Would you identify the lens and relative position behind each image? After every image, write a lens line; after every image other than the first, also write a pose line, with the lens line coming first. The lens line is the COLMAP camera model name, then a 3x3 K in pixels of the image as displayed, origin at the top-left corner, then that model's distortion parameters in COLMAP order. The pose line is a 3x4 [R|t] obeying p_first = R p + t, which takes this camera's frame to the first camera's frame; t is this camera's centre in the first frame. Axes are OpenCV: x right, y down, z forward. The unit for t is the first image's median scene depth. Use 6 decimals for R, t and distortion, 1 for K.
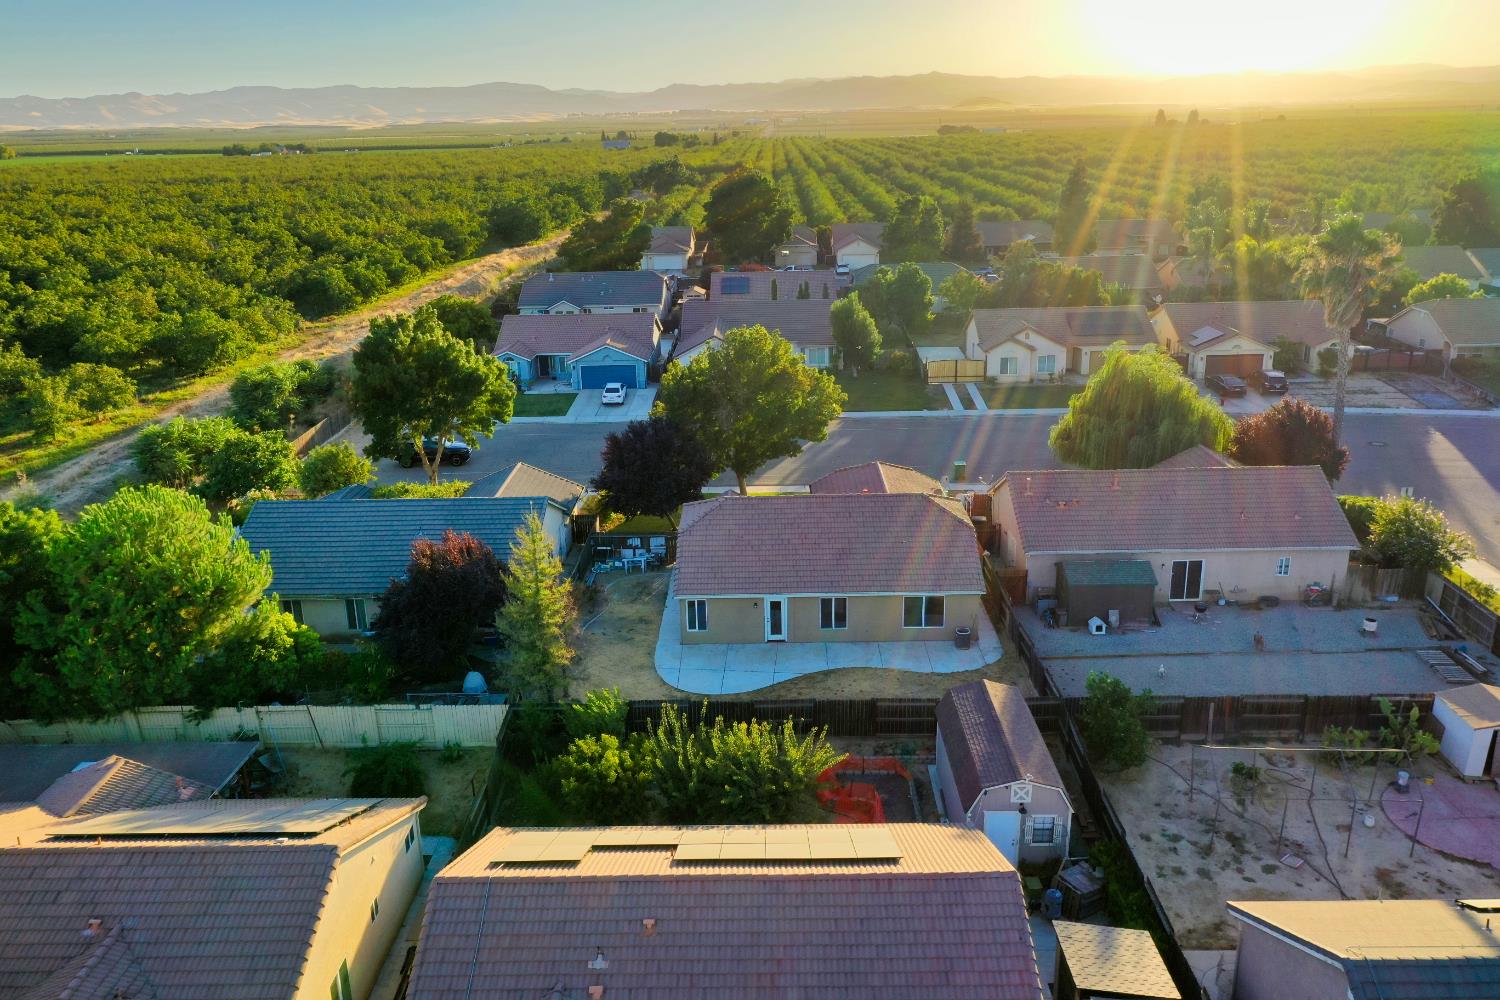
lens RADIAL K [[1184.1, 0, 750.0], [0, 1184.1, 500.0], [0, 0, 1]] dist [0.011393, -0.000761]
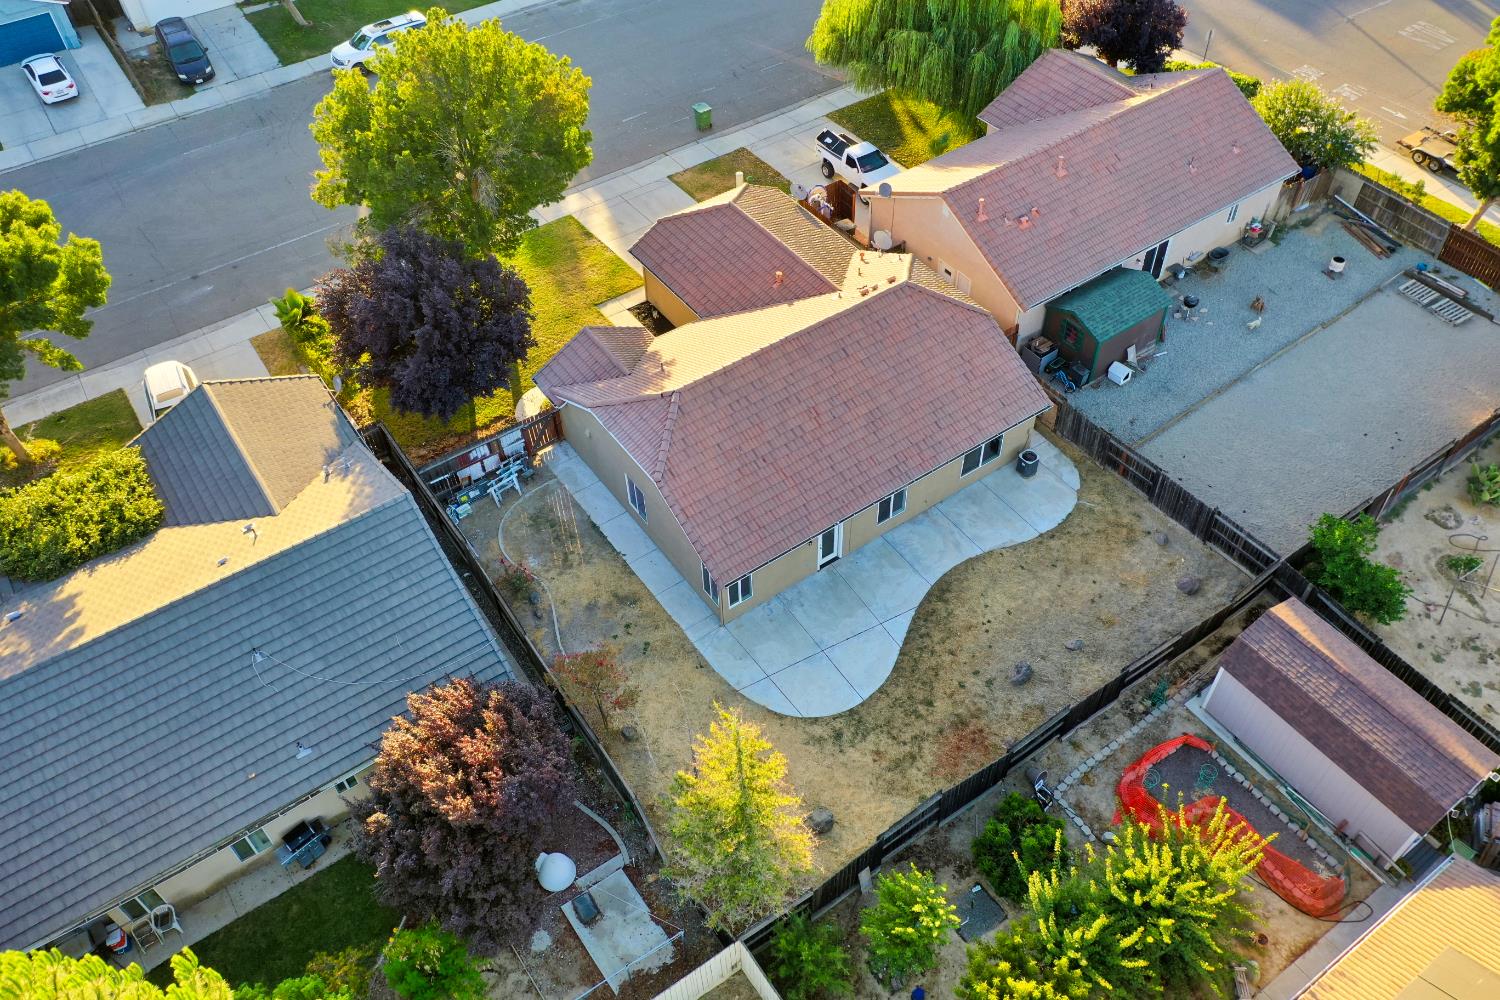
lens RADIAL K [[1184.1, 0, 750.0], [0, 1184.1, 500.0], [0, 0, 1]] dist [0.011393, -0.000761]
pose [[0.817204, -0.426404, 0.387759, -0.271079], [0.187781, 0.833059, 0.520337, -0.289858], [-0.544900, -0.352408, 0.760850, 0.448983]]
